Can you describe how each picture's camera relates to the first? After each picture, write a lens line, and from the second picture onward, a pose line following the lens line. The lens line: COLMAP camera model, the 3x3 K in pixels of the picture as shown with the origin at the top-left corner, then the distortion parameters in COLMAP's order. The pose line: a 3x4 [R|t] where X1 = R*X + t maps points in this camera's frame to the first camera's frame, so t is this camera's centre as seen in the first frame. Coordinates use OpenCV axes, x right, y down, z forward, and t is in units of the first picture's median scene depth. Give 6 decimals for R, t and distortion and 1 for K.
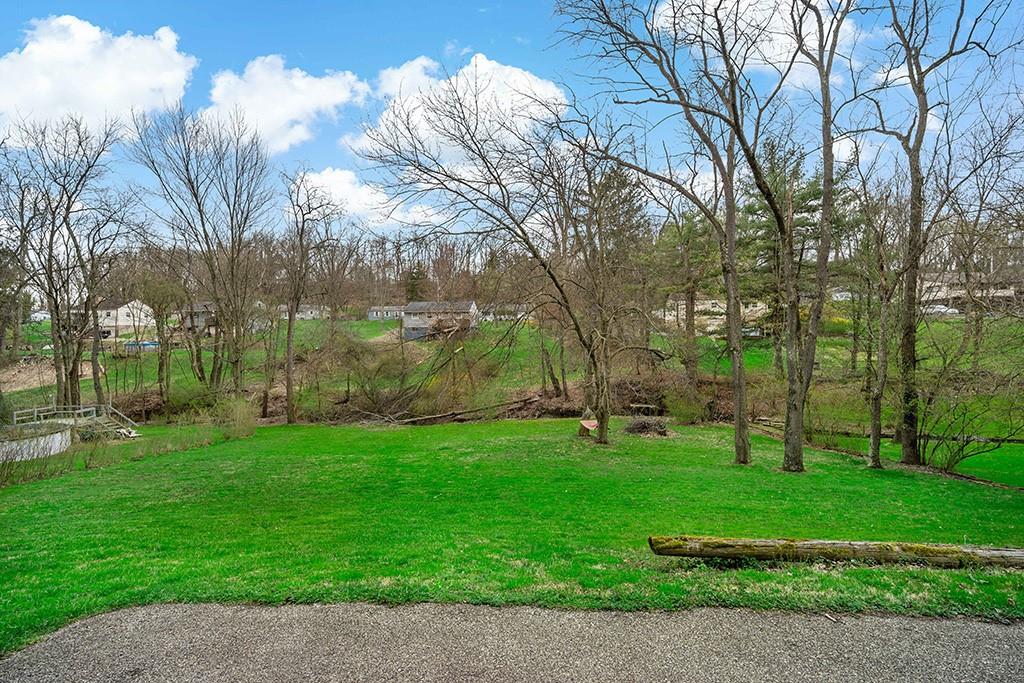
lens RADIAL K [[453.9, 0, 510.1], [0, 453.9, 346.4], [0, 0, 1]] dist [-0.003404, -0.000510]
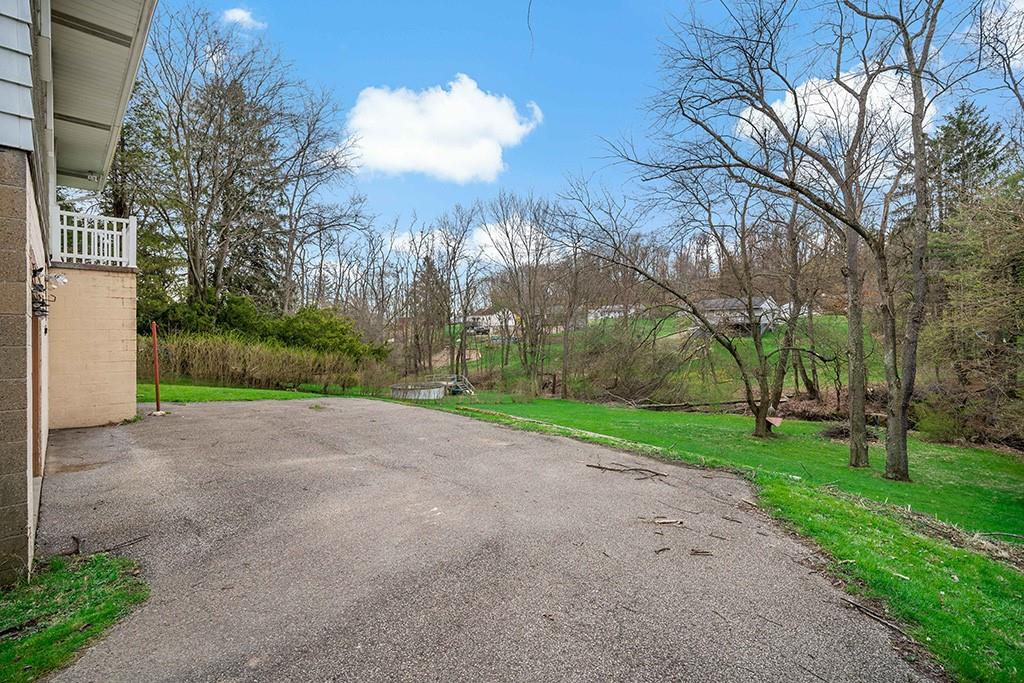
lens RADIAL K [[453.9, 0, 512.3], [0, 453.9, 341.9], [0, 0, 1]] dist [-0.003404, -0.000510]
pose [[0.747528, 0.011828, -0.664125, 0.751026], [-0.011017, 0.999925, 0.005408, -0.018863], [0.664139, 0.003274, 0.747602, -0.313928]]
